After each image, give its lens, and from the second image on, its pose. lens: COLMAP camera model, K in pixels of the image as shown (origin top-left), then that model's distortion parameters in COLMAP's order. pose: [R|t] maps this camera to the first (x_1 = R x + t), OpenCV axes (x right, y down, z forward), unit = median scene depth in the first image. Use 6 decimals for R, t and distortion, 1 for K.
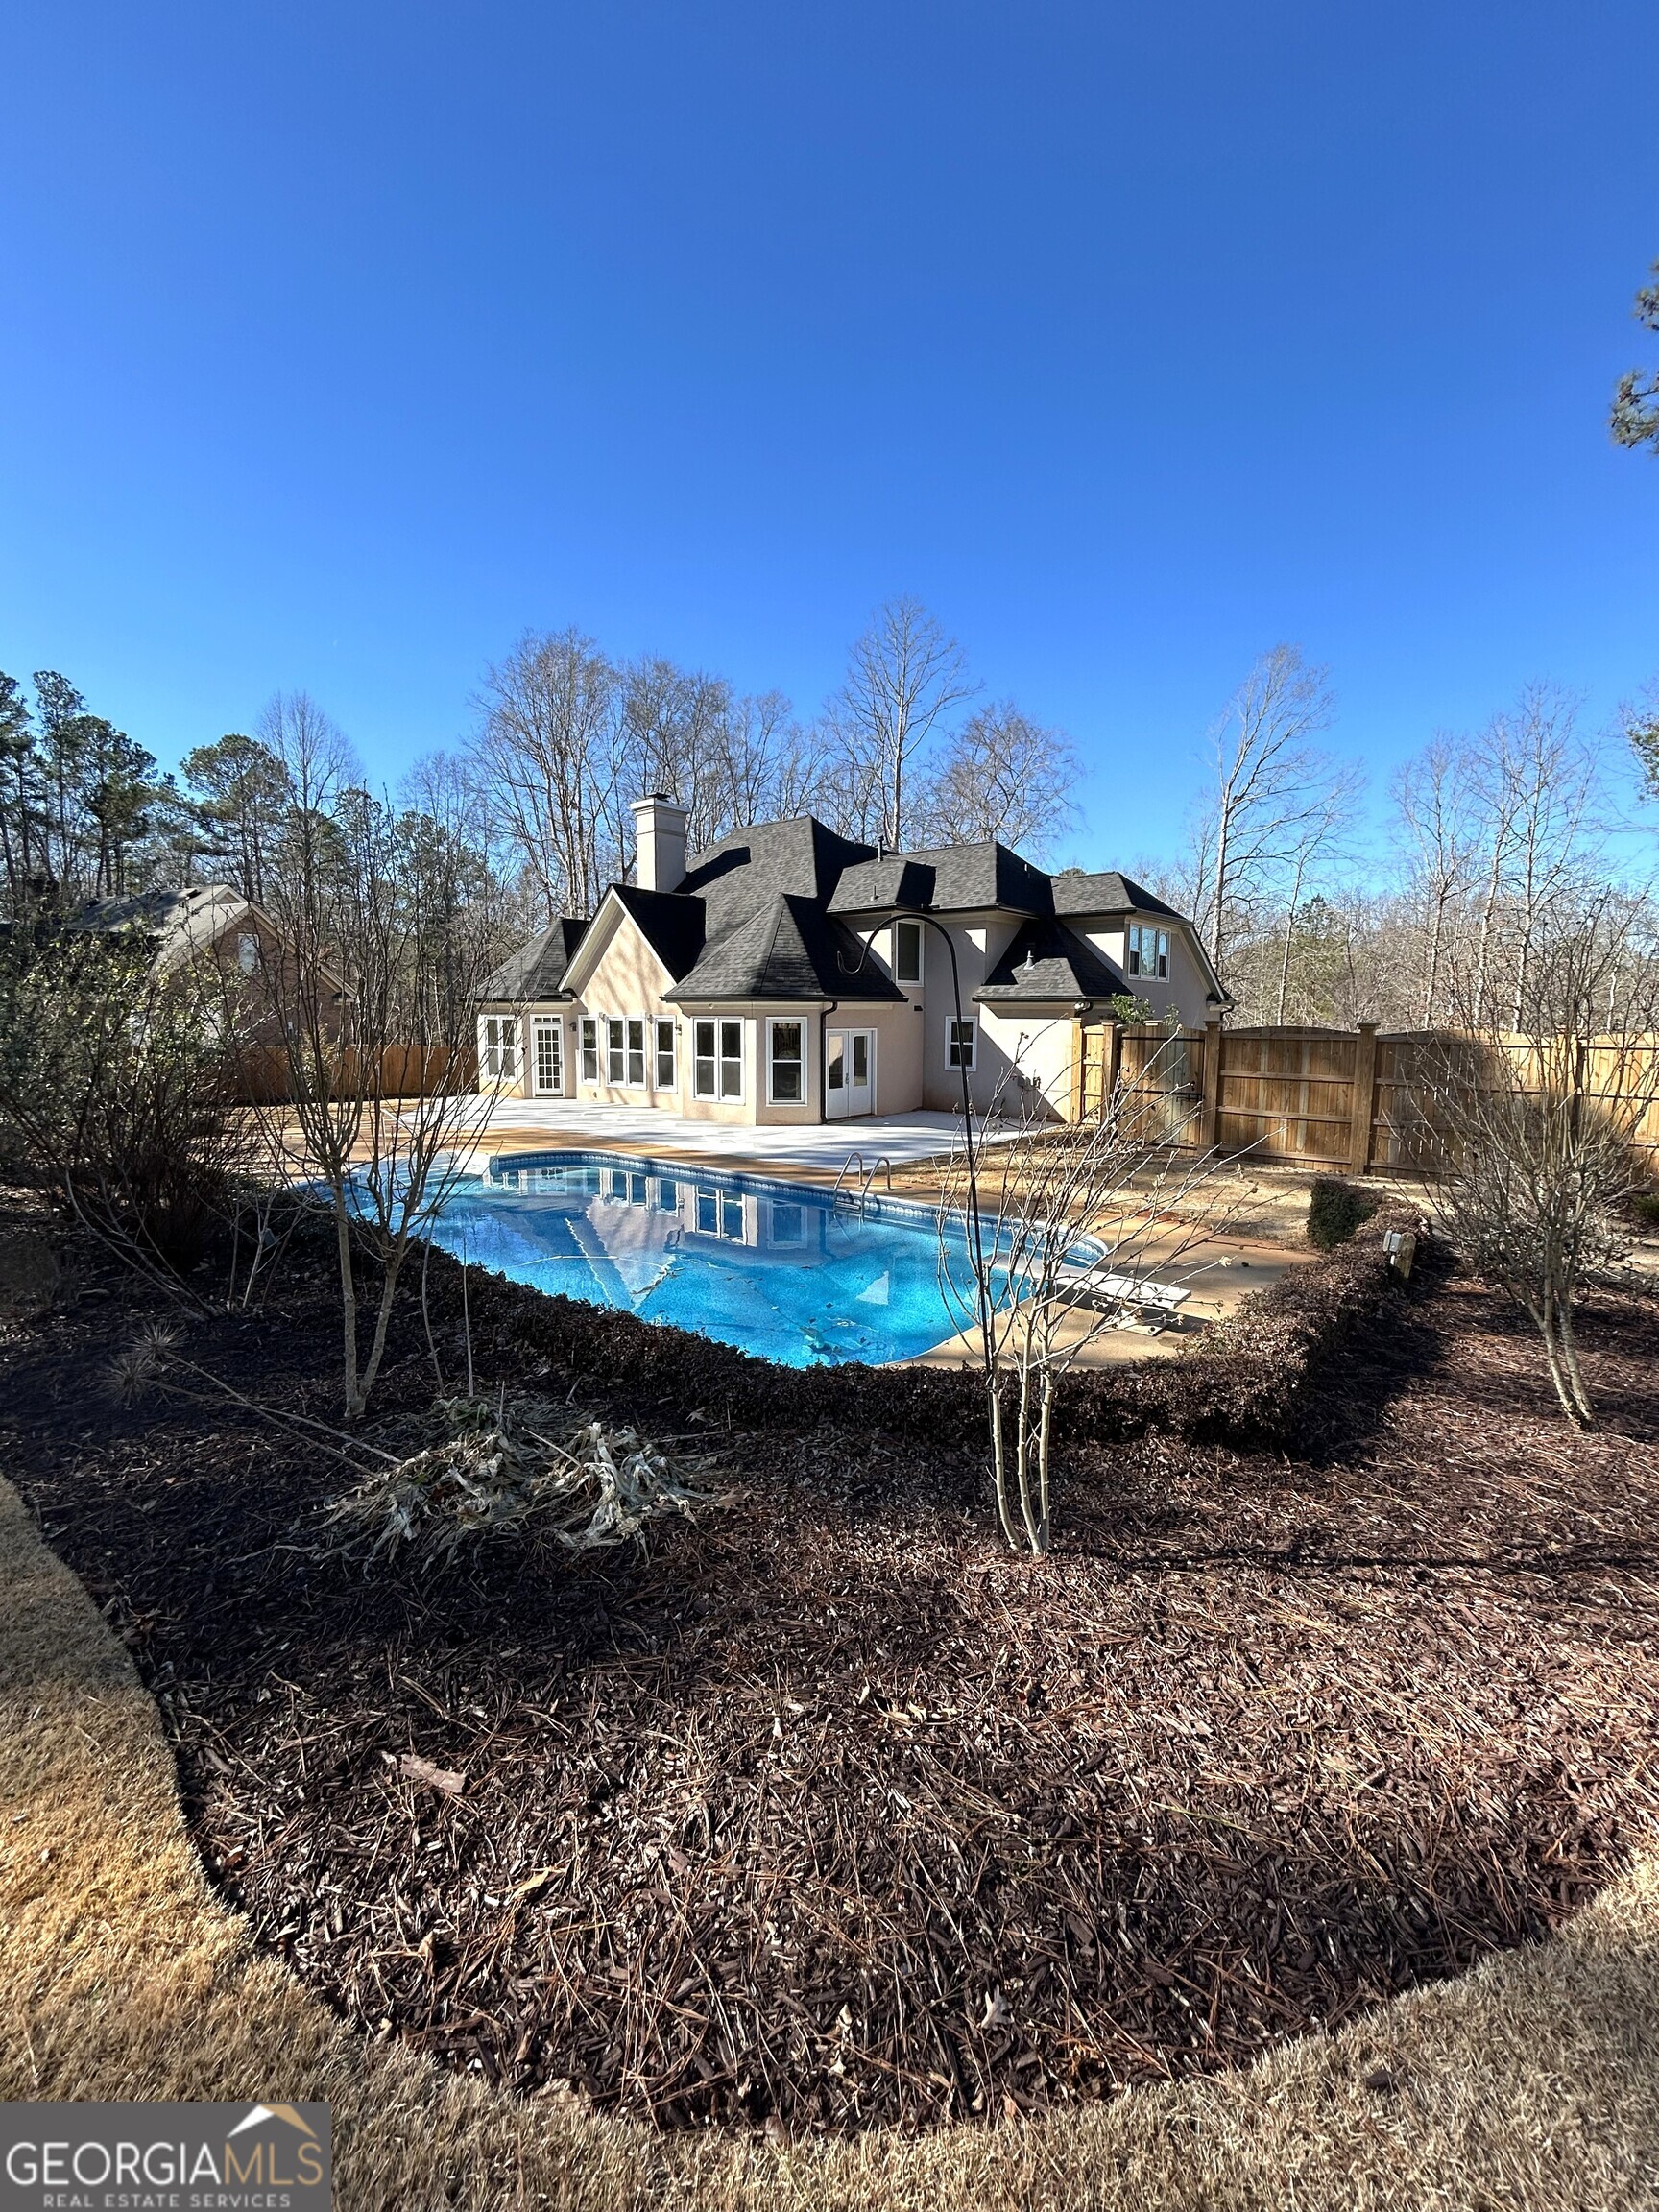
lens RADIAL K [[893.4, 0, 829.5], [0, 893.4, 1106.0], [0, 0, 1]] dist [-0.002035, 0.000775]
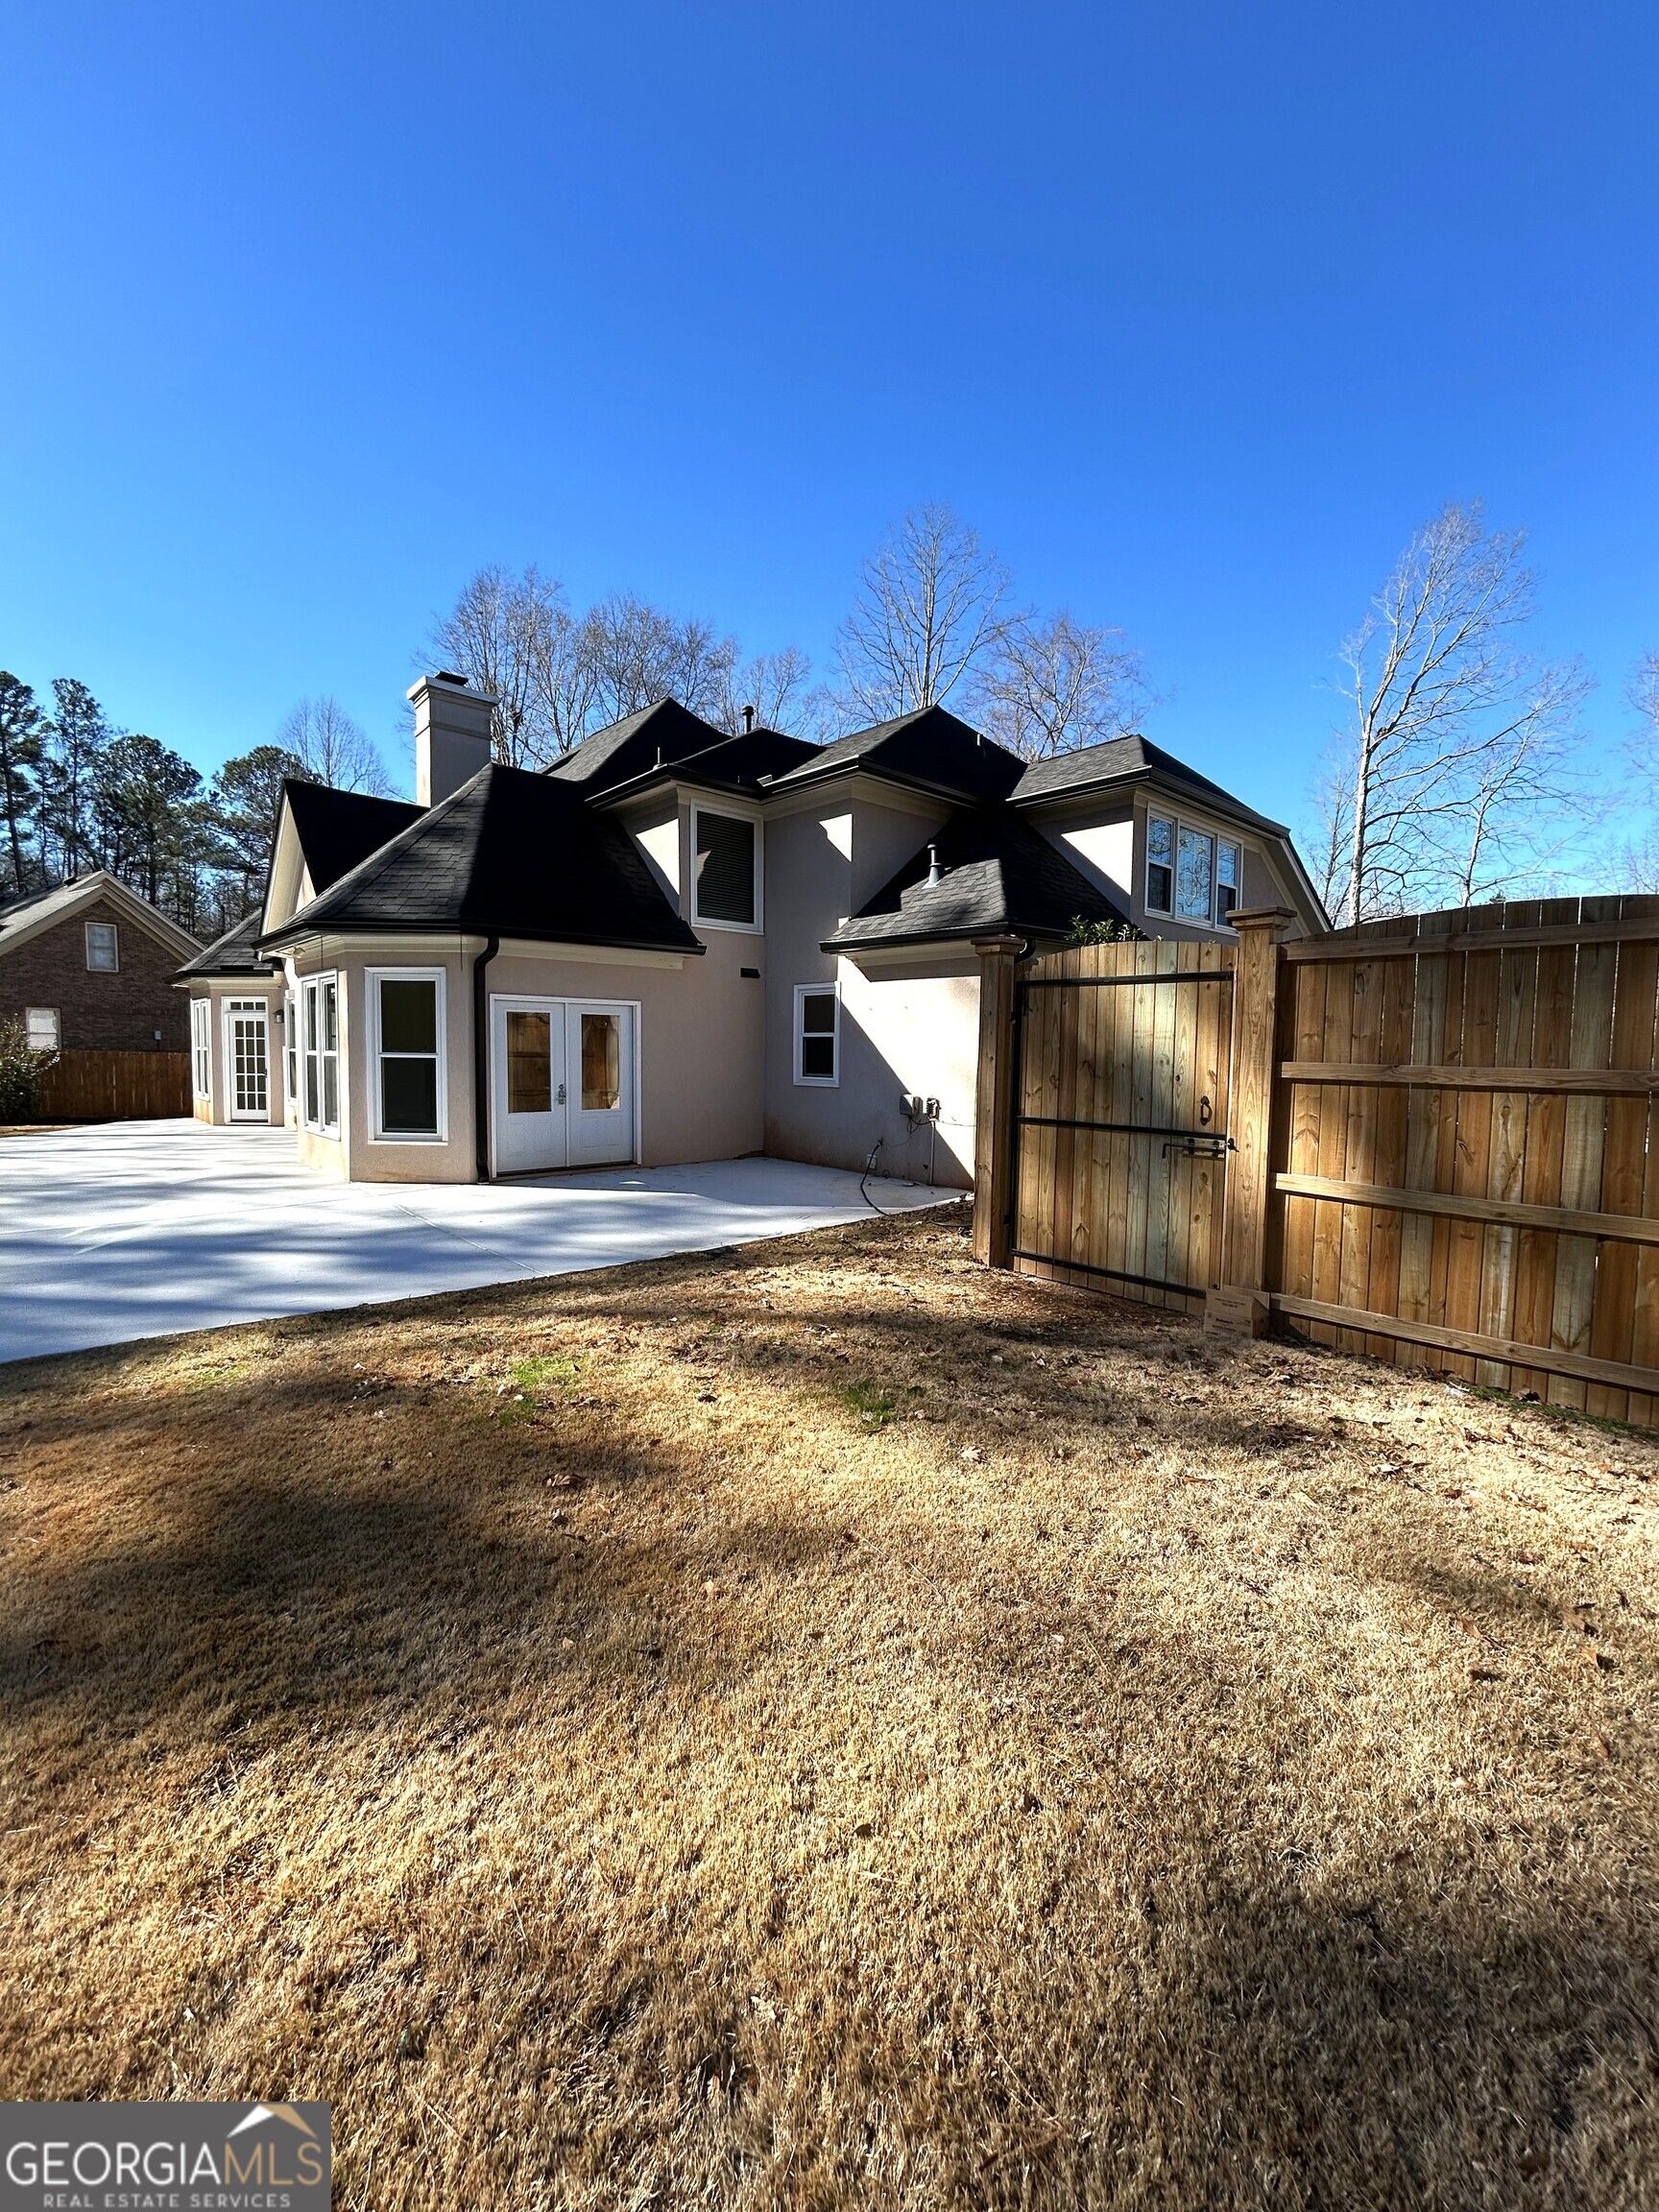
lens RADIAL K [[893.4, 0, 829.5], [0, 893.4, 1106.0], [0, 0, 1]] dist [-0.002035, 0.000775]
pose [[0.990309, 0.016527, -0.137892, 0.235964], [-0.022562, 0.998849, -0.042317, -0.005165], [0.137034, 0.045018, 0.989543, 0.484822]]
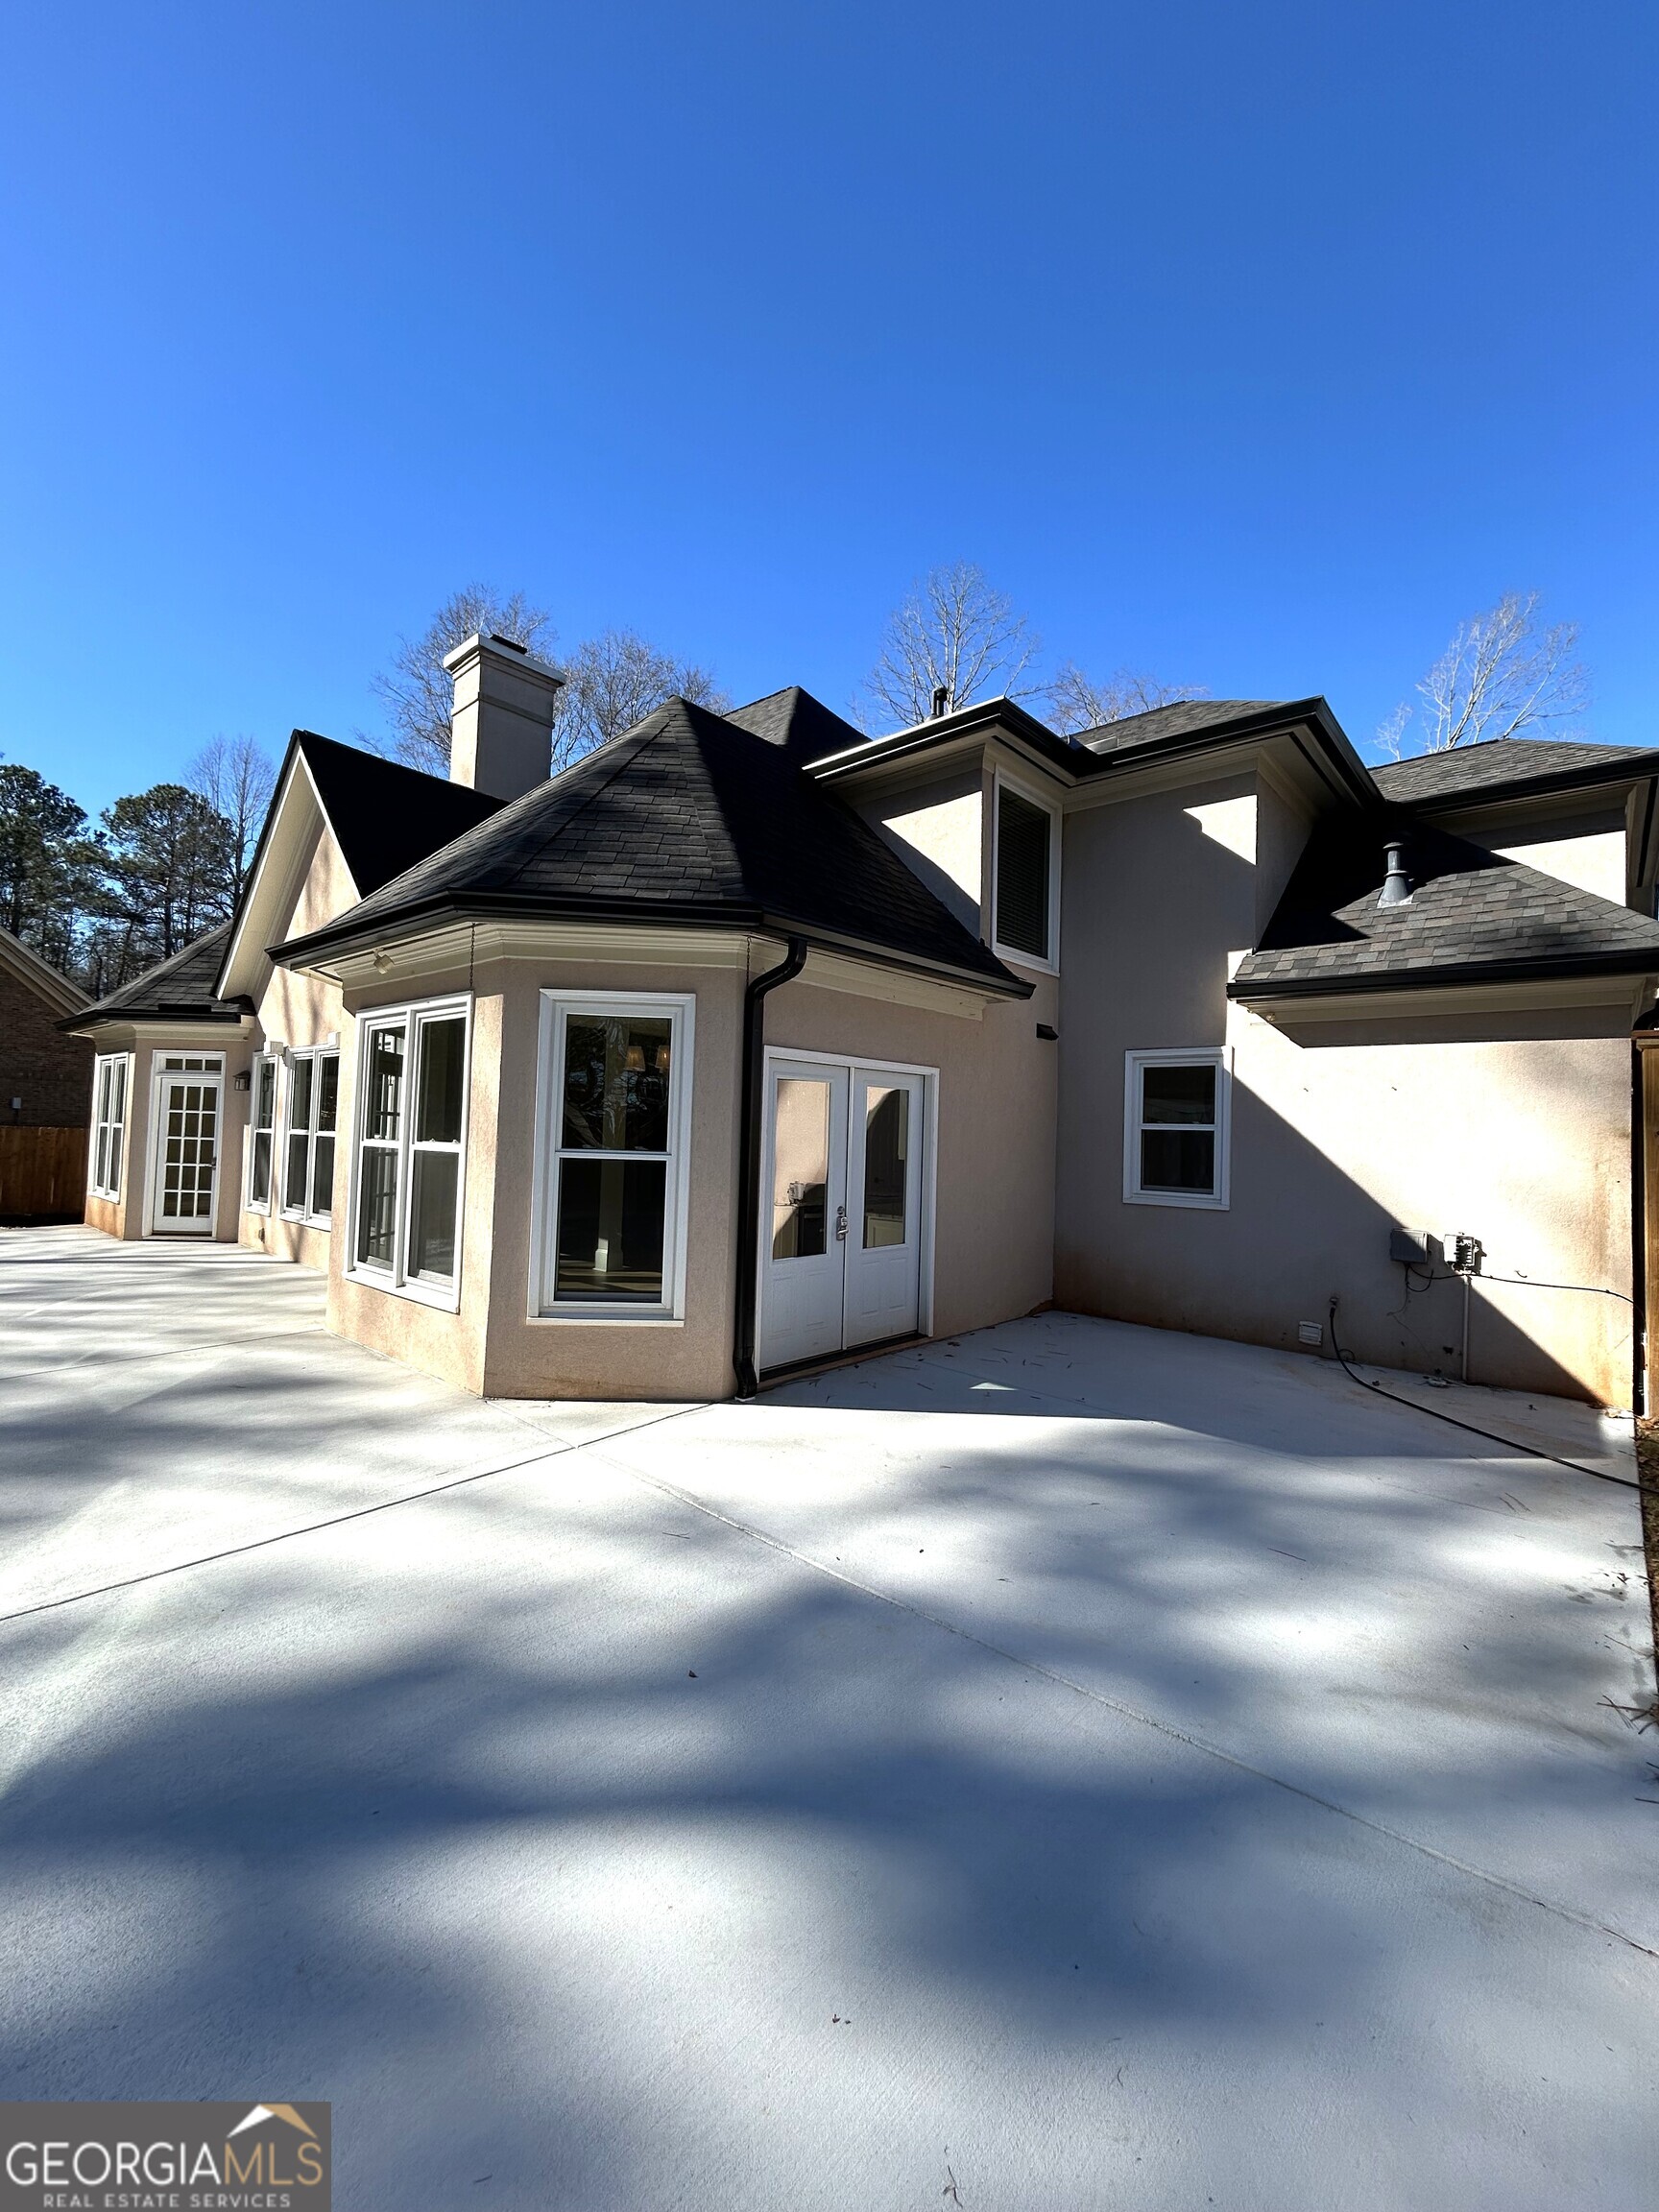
lens RADIAL K [[893.4, 0, 829.5], [0, 893.4, 1106.0], [0, 0, 1]] dist [-0.002035, 0.000775]
pose [[0.999185, 0.025092, -0.031615, 0.023201], [-0.029194, 0.990168, -0.136801, -0.027398], [0.027871, 0.137612, 0.990094, 0.666786]]
